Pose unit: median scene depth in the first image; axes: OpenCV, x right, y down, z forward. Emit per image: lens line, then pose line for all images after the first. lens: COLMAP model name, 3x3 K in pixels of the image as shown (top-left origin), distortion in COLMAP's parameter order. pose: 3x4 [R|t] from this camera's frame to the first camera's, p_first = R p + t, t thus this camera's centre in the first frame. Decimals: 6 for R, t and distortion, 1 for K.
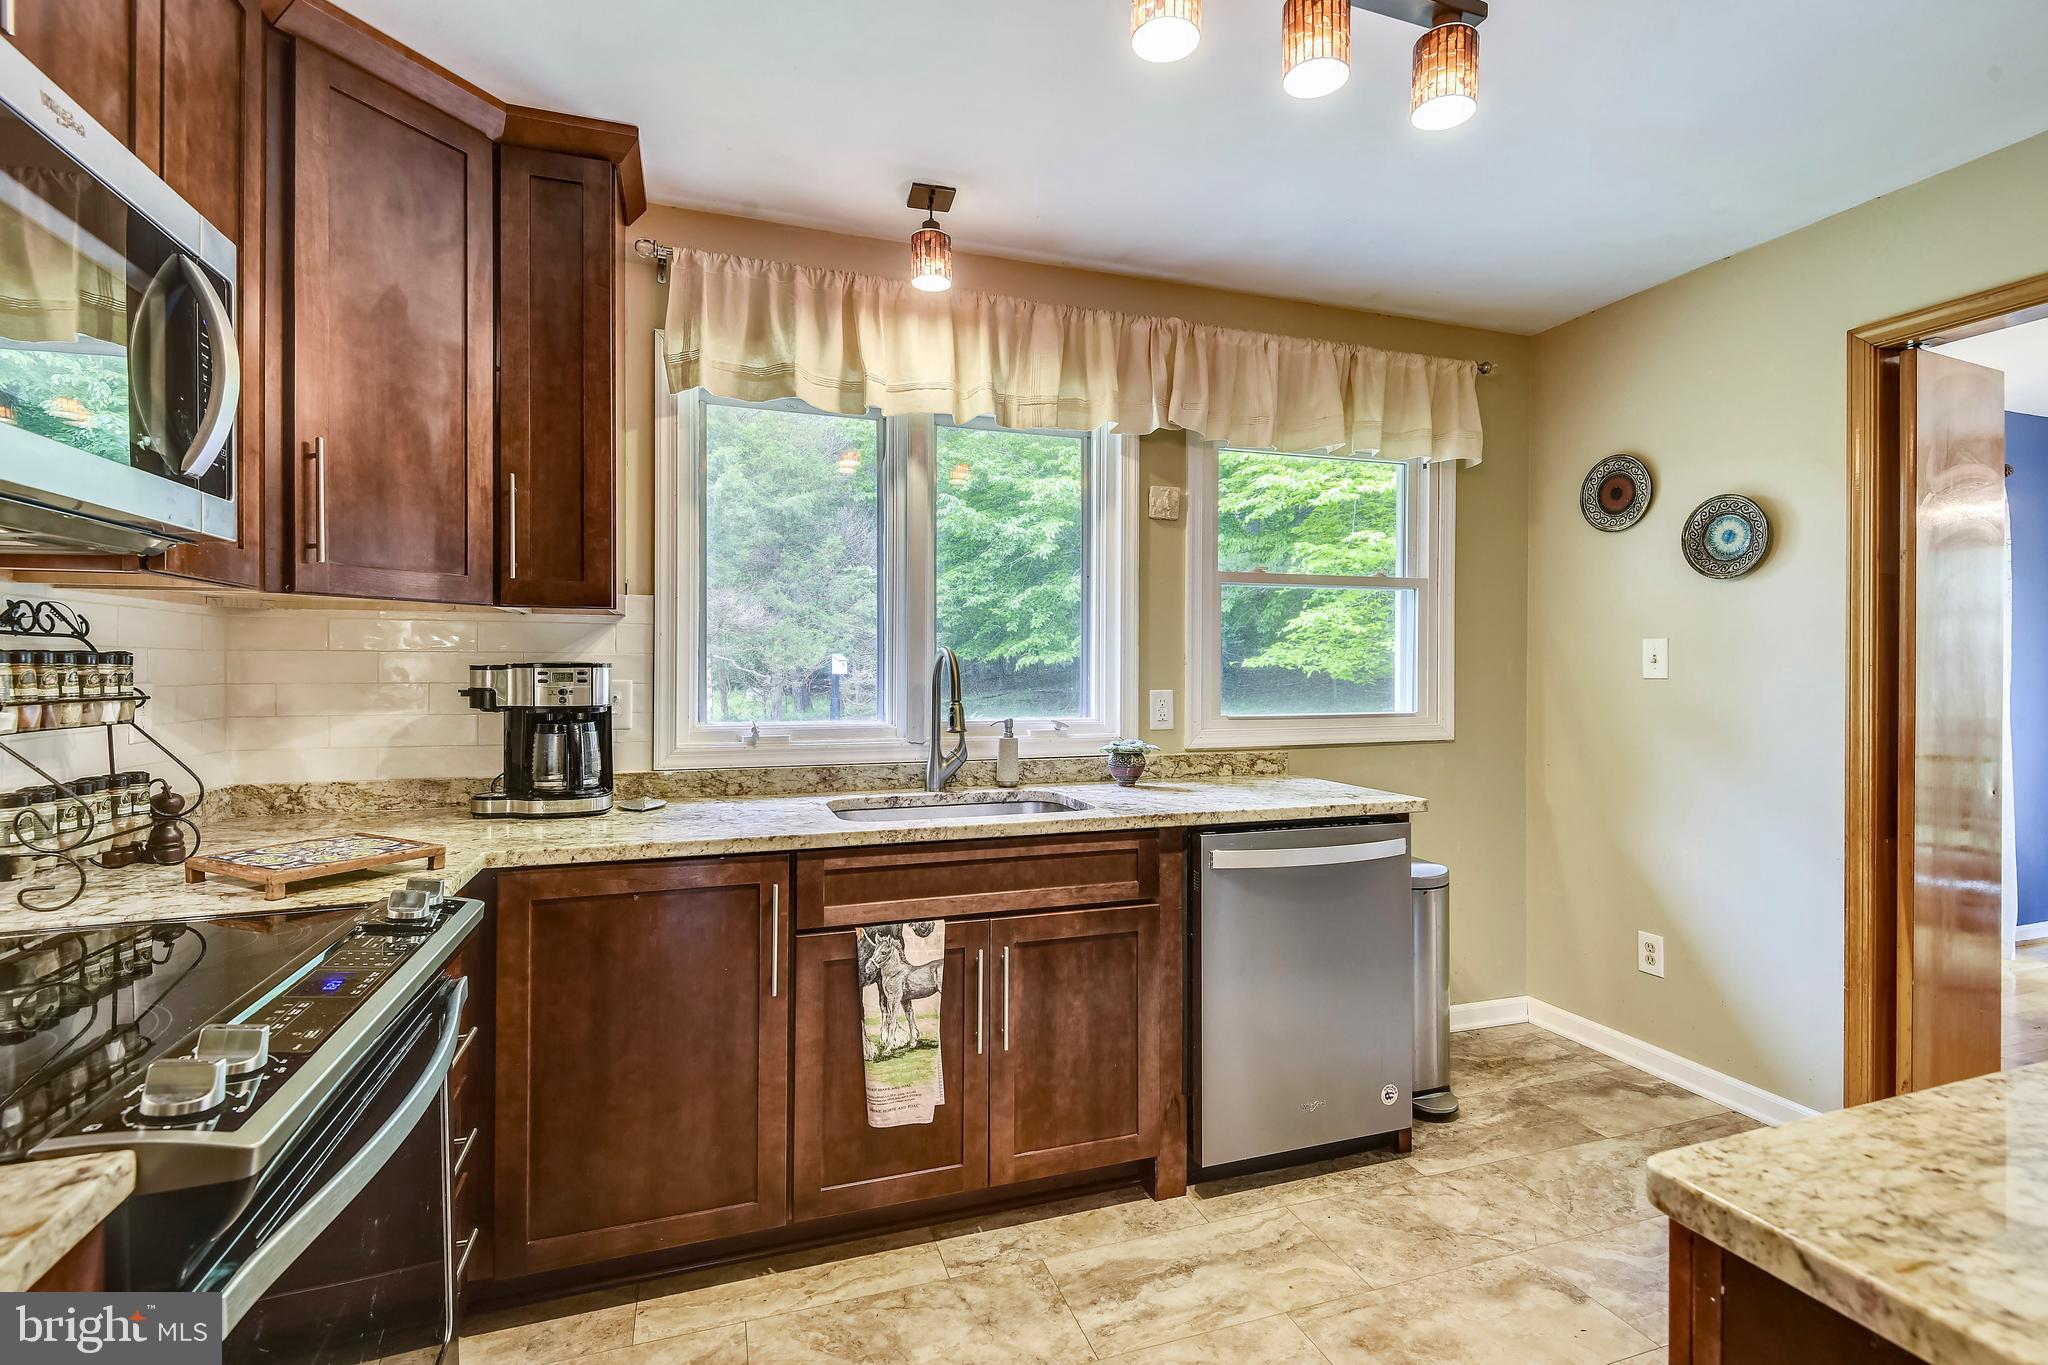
lens RADIAL K [[916.9, 0, 1024.0], [0, 916.9, 682.5], [0, 0, 1]] dist [0.000055, 0.000014]
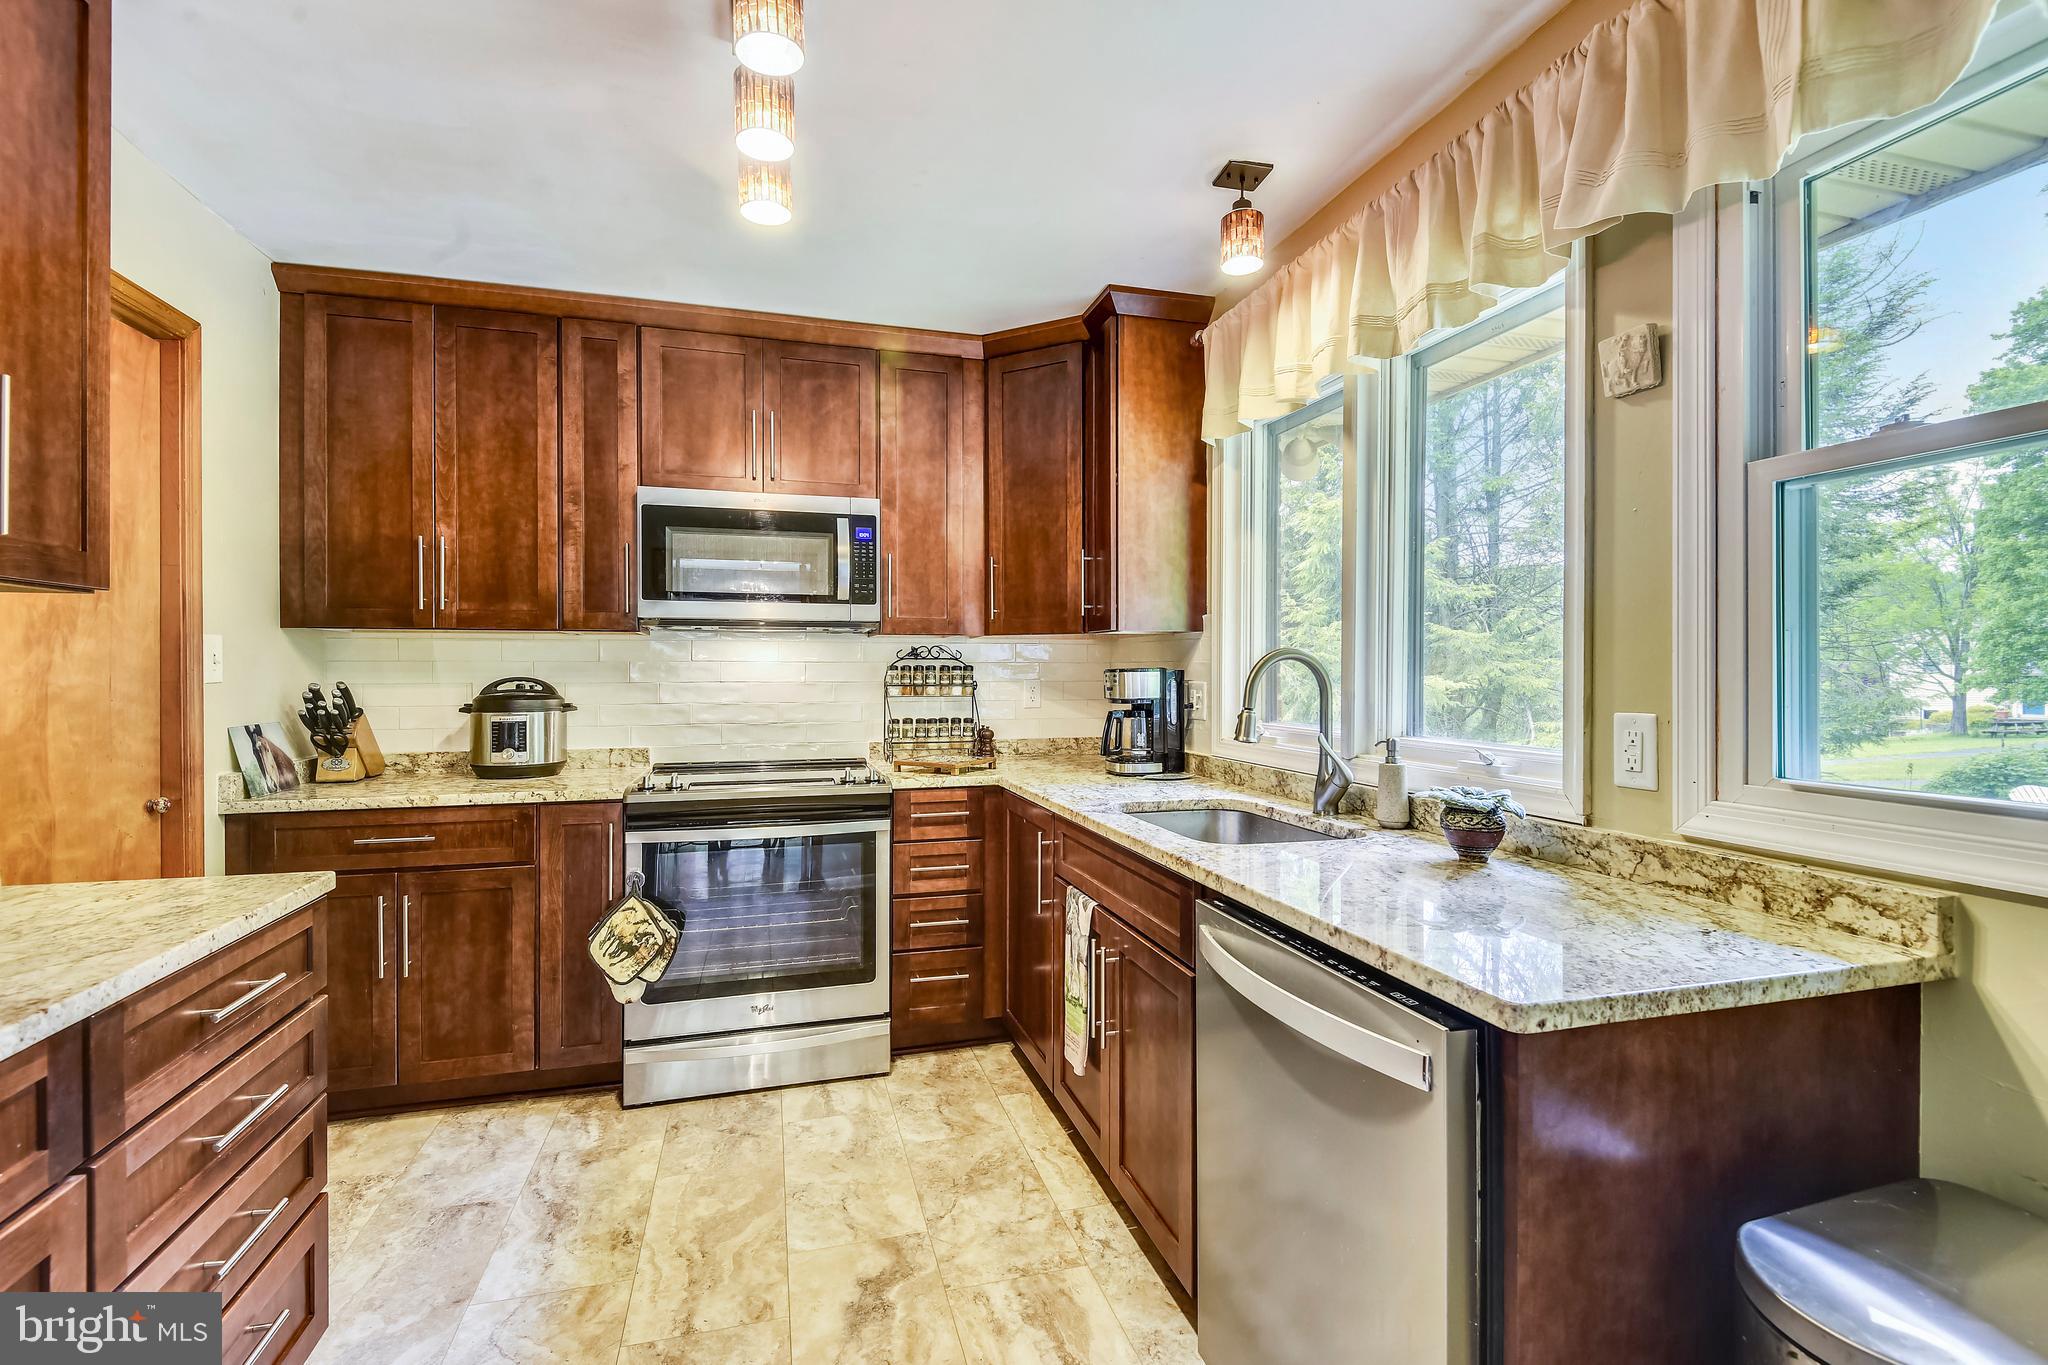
lens RADIAL K [[929.7, 0, 1024.0], [0, 929.7, 682.5], [0, 0, 1]] dist [0.000122, -0.000110]
pose [[-0.059950, 0.009884, -0.998152, 0.707780], [-0.015856, 0.999815, 0.010852, -0.009525], [0.998075, 0.016477, -0.059782, 0.677804]]
